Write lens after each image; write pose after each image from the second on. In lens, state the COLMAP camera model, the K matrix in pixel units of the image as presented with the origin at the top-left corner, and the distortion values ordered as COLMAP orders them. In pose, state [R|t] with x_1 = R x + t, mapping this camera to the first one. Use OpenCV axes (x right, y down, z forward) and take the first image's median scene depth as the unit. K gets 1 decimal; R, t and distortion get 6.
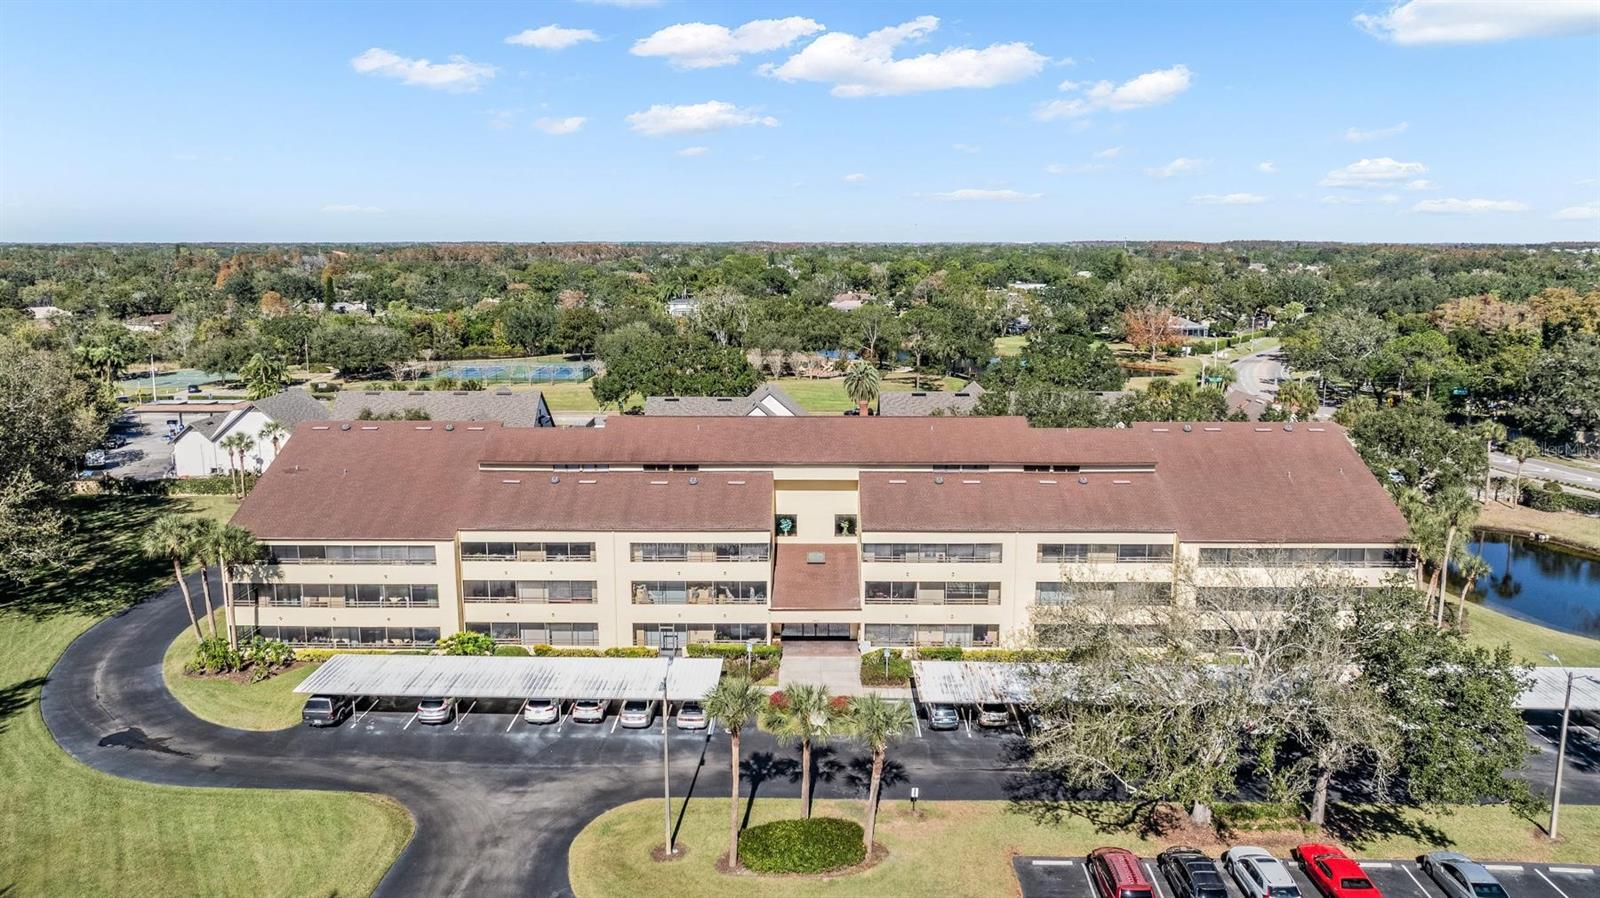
lens RADIAL K [[1132.6, 0, 800.0], [0, 1132.6, 449.0], [0, 0, 1]] dist [-0.019707, -0.000783]
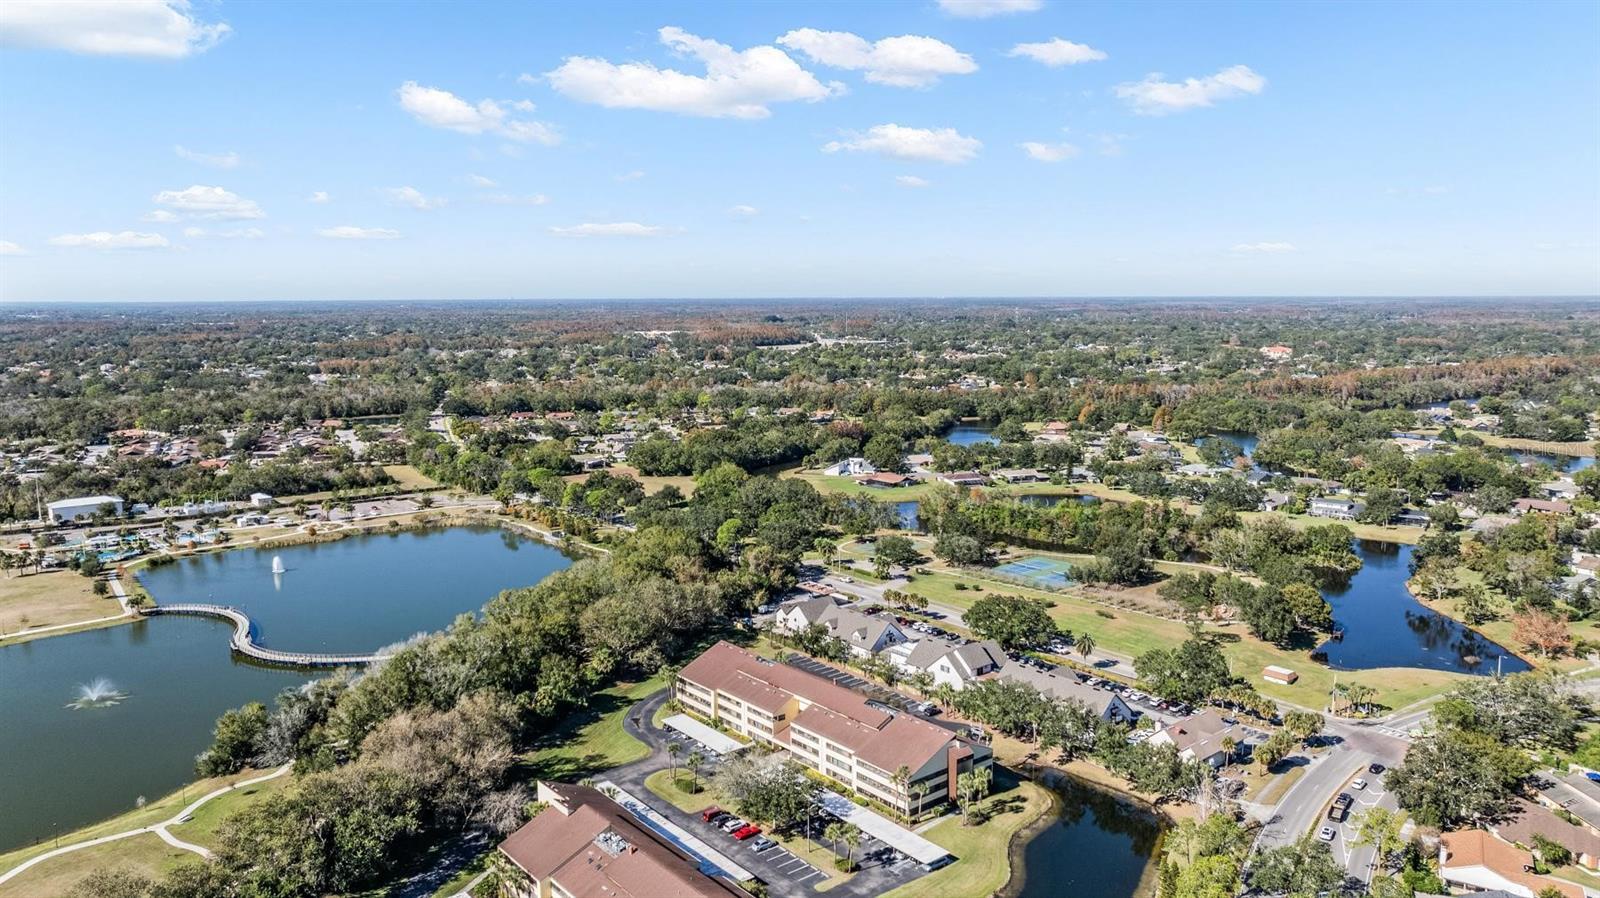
lens RADIAL K [[1132.6, 0, 800.0], [0, 1132.6, 449.0], [0, 0, 1]] dist [-0.019707, -0.000783]
pose [[0.651869, 0.106743, -0.750782, 0.347391], [-0.136629, 0.990374, 0.022178, -0.111513], [0.745922, 0.088121, 0.660178, -0.170368]]
